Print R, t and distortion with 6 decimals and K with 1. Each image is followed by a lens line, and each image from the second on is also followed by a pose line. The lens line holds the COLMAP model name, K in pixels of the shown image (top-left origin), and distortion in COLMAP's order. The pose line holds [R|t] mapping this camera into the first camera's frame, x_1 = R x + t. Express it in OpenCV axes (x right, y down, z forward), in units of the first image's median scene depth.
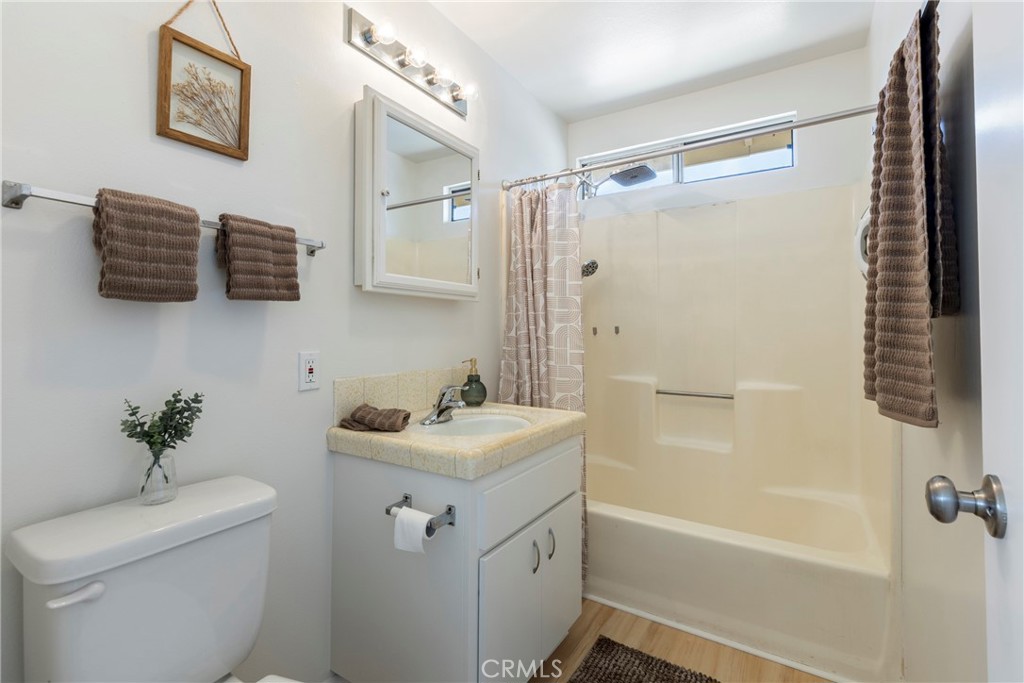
lens RADIAL K [[459.7, 0, 511.4], [0, 459.7, 314.0], [0, 0, 1]] dist [0.000403, 0.000106]
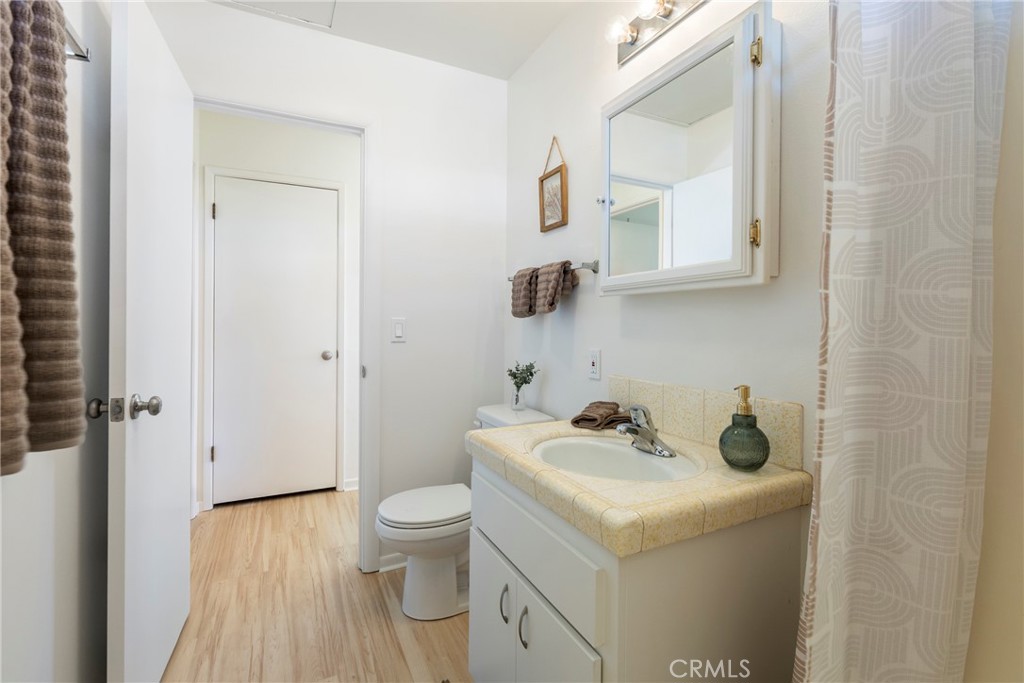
lens RADIAL K [[466.4, 0, 512.0], [0, 466.4, 341.5], [0, 0, 1]] dist [0.002793, 0.000430]
pose [[-0.521904, 0.012203, -0.852917, 0.911707], [0.010837, 0.999912, 0.007675, 0.056554], [0.852935, -0.005238, -0.521991, 1.713904]]
